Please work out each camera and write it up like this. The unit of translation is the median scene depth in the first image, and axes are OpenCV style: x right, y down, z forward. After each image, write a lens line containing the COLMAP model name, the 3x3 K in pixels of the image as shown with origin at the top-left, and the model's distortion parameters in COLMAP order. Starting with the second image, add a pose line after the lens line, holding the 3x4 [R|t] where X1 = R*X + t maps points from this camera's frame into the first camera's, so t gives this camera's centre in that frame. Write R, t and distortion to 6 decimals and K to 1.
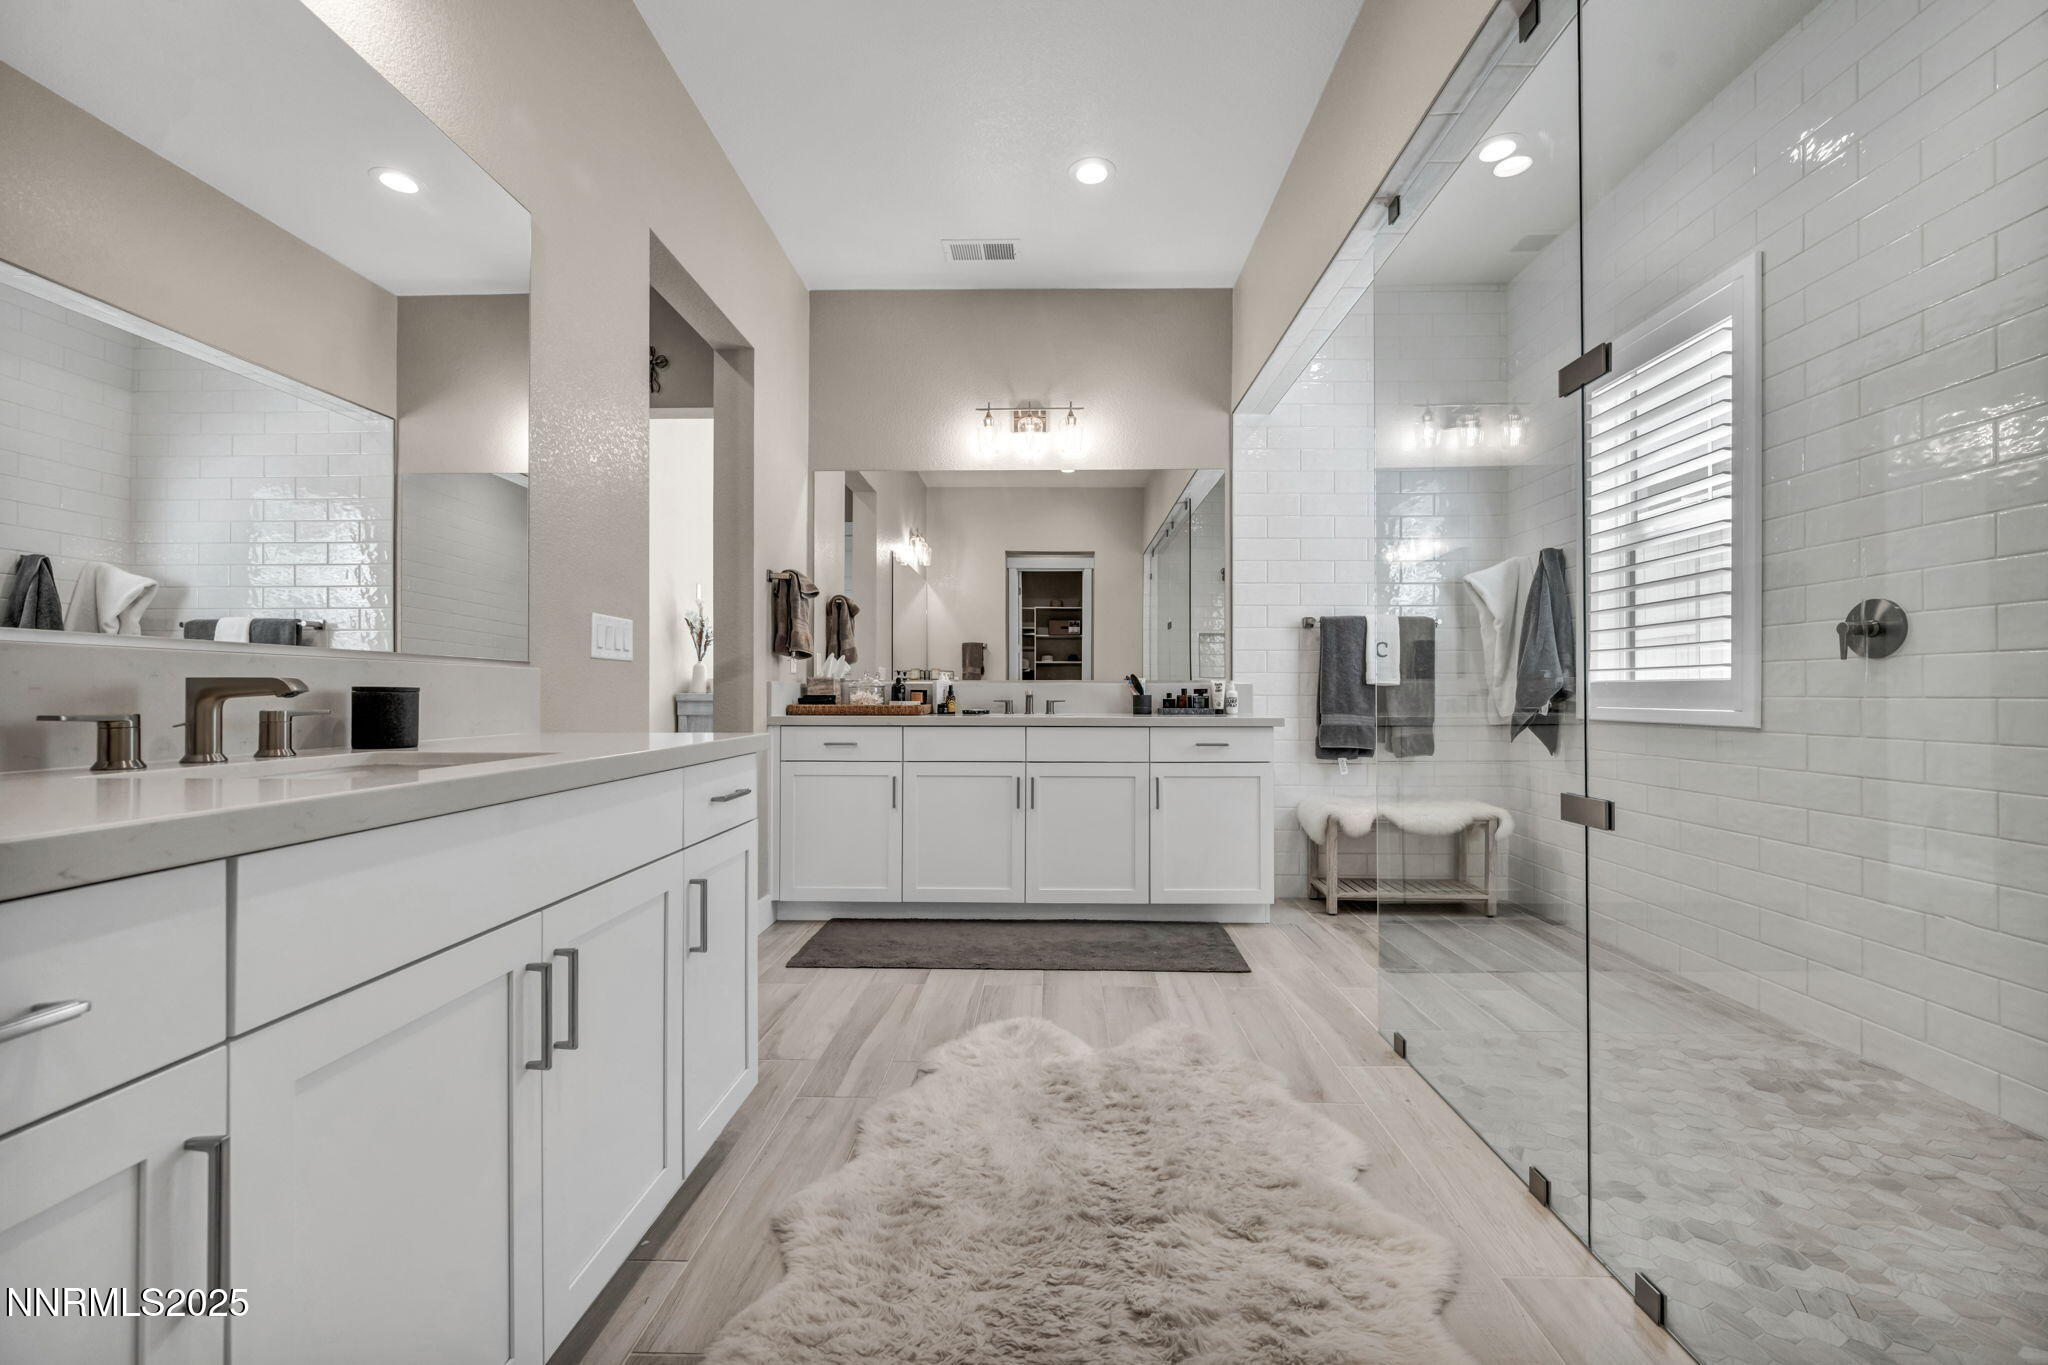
lens RADIAL K [[831.9, 0, 1032.5], [0, 831.9, 691.3], [0, 0, 1]] dist [0.000378, -0.000079]
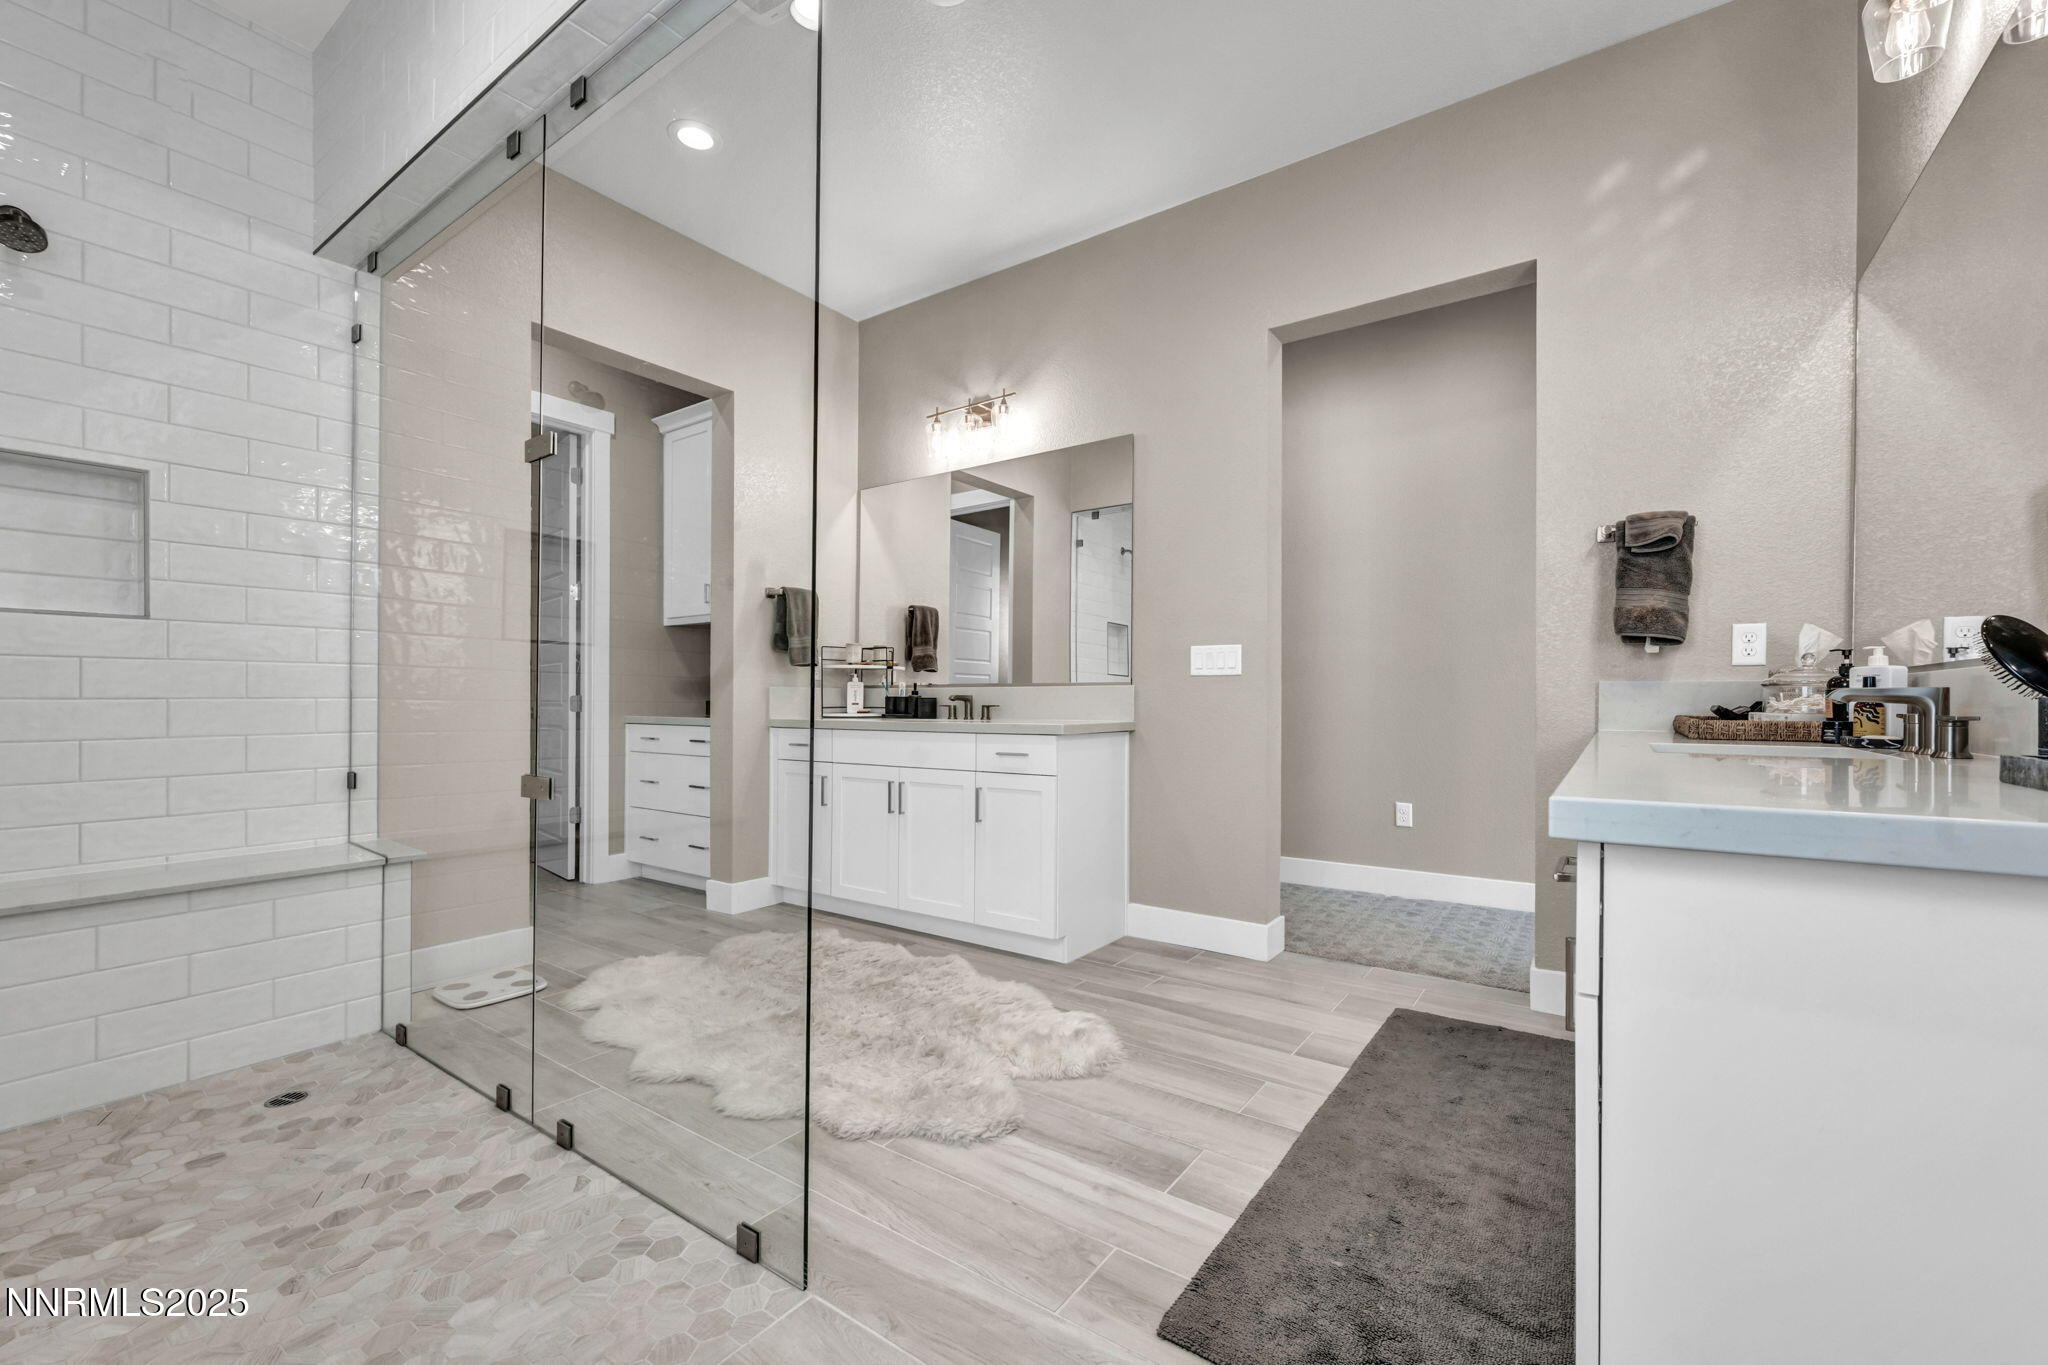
lens RADIAL K [[831.9, 0, 1034.4], [0, 831.9, 696.2], [0, 0, 1]] dist [0.000378, -0.000079]
pose [[-0.558005, -0.006030, -0.829816, 0.871132], [0.004506, 0.999937, -0.010297, 0.011606], [0.829825, -0.009485, -0.557943, 1.574929]]
